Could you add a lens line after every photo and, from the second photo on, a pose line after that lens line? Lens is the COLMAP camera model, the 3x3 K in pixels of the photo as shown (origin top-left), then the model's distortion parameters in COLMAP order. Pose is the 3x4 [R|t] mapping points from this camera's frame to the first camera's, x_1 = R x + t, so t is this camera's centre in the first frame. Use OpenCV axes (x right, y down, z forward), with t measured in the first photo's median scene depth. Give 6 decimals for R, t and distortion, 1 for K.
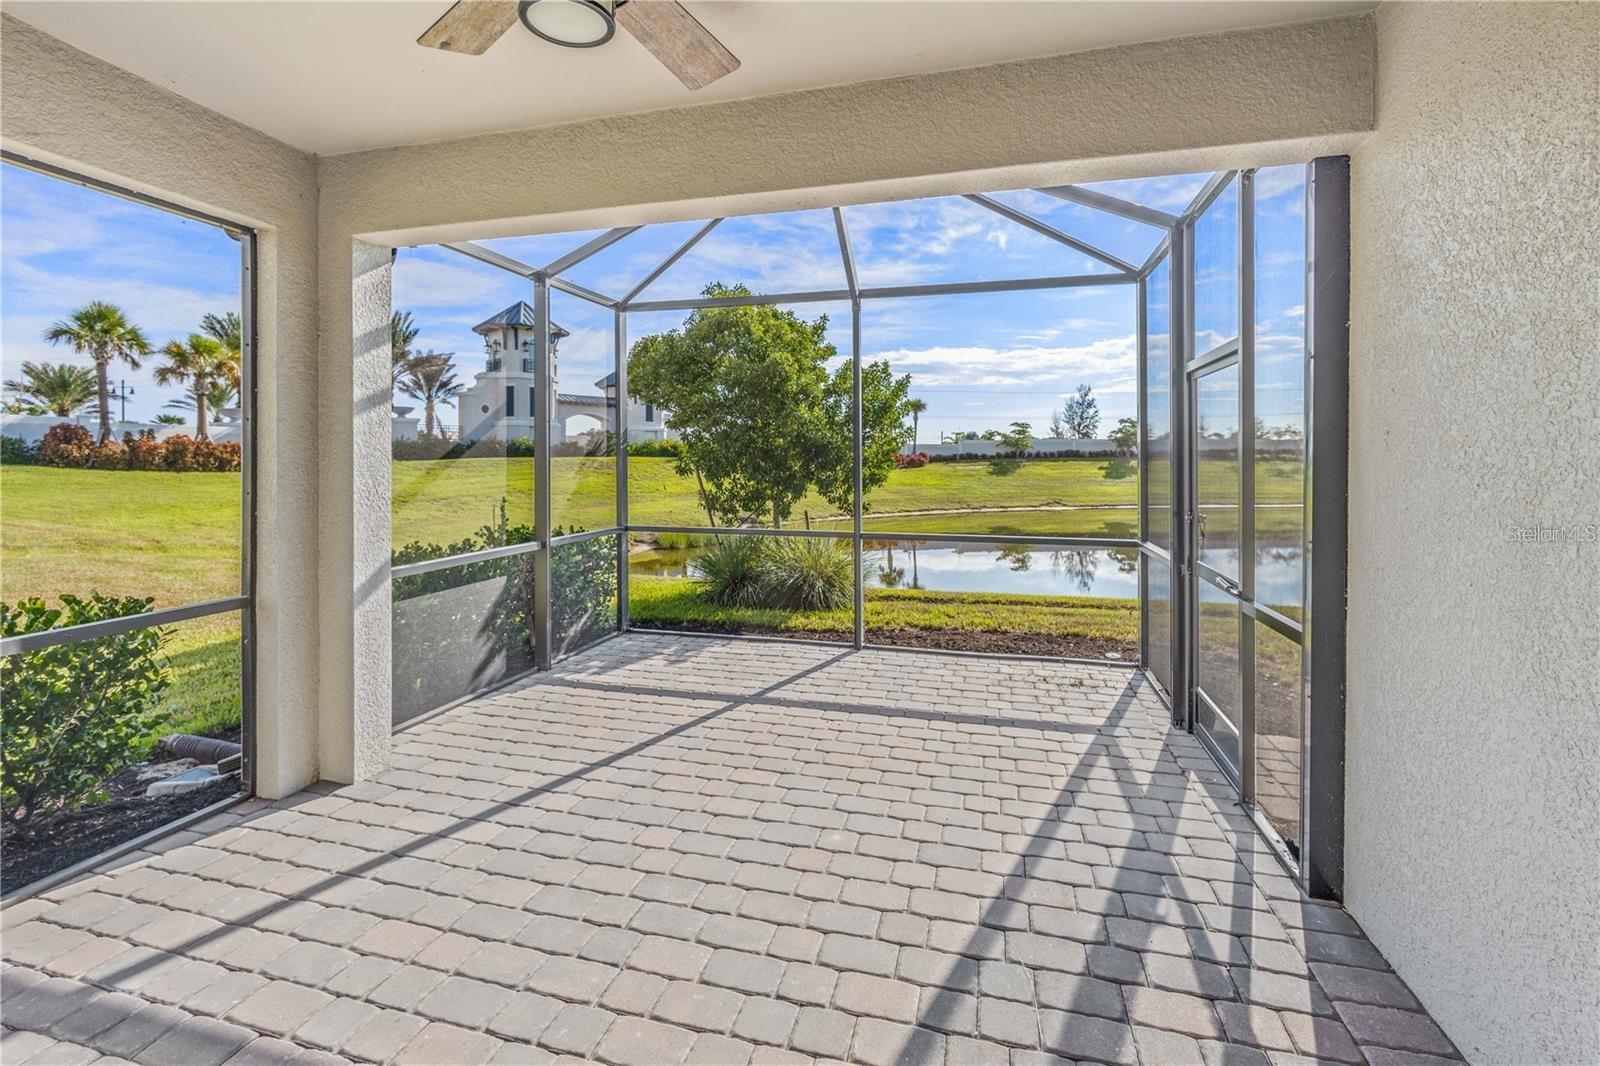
lens RADIAL K [[695.2, 0, 795.6], [0, 695.2, 526.8], [0, 0, 1]] dist [0.000393, -0.000428]
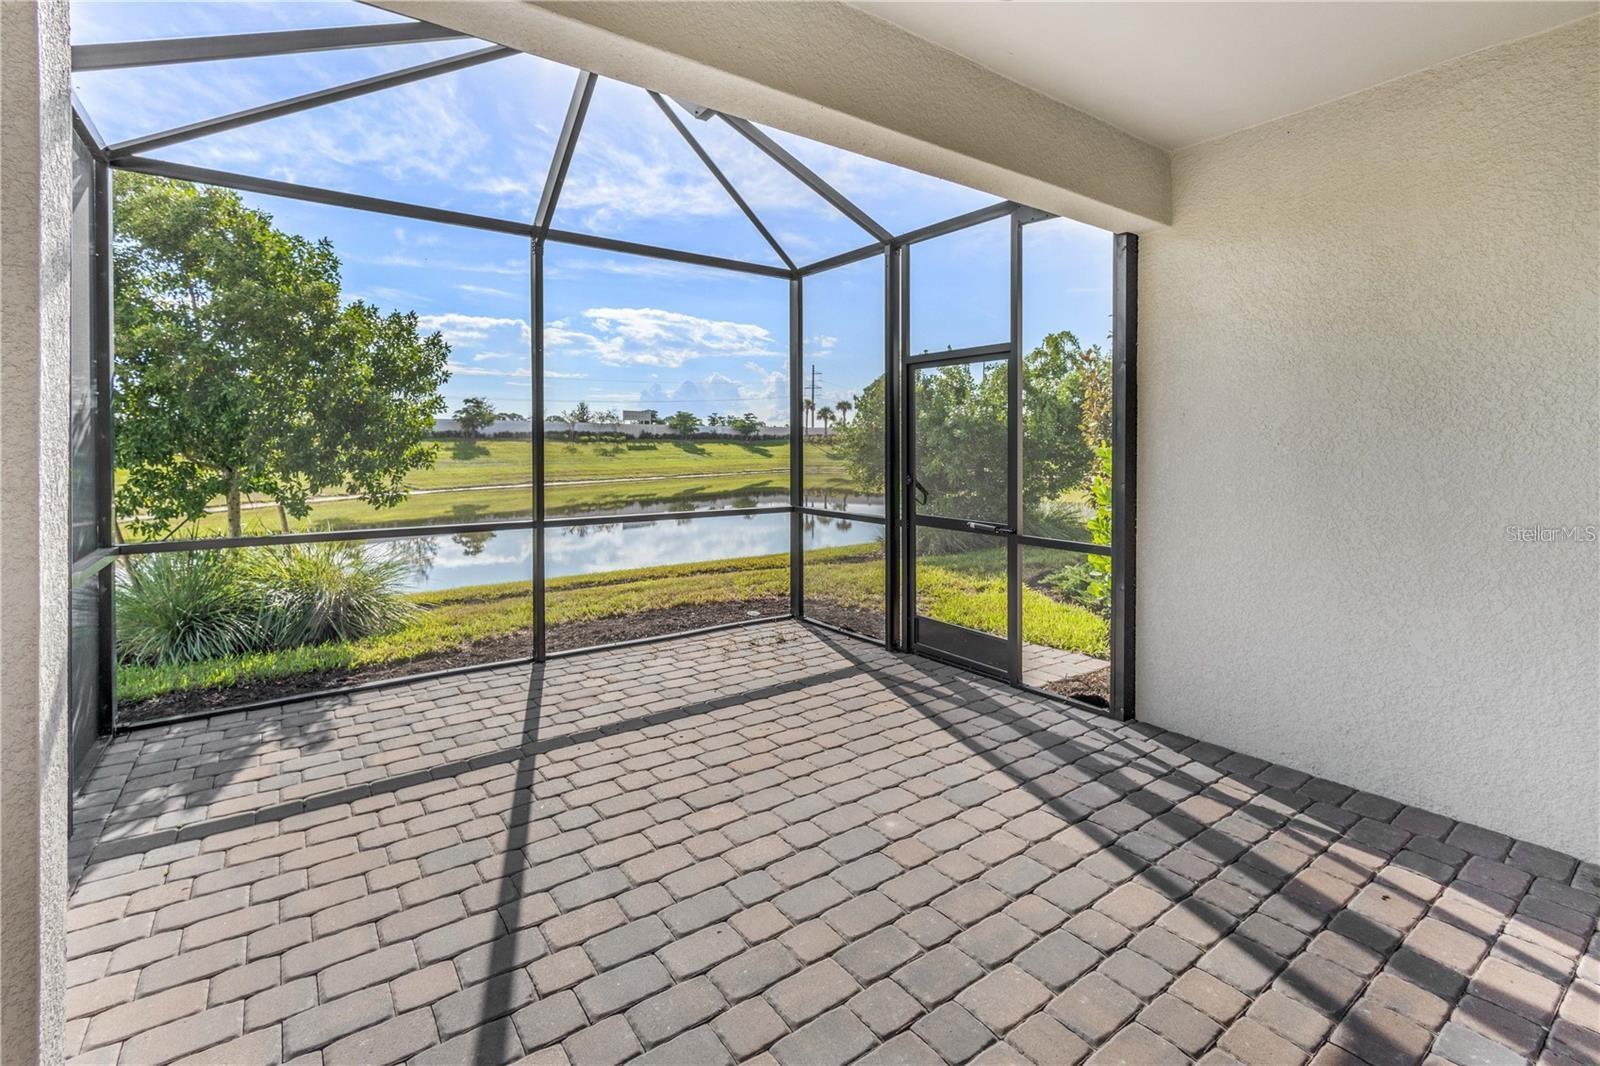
lens RADIAL K [[712.9, 0, 794.0], [0, 712.9, 502.5], [0, 0, 1]] dist [-0.004391, -0.000335]
pose [[0.638064, -0.063835, 0.767333, -0.758385], [0.071174, 0.997181, 0.023773, -0.024702], [-0.766687, 0.039446, 0.640808, 0.469651]]
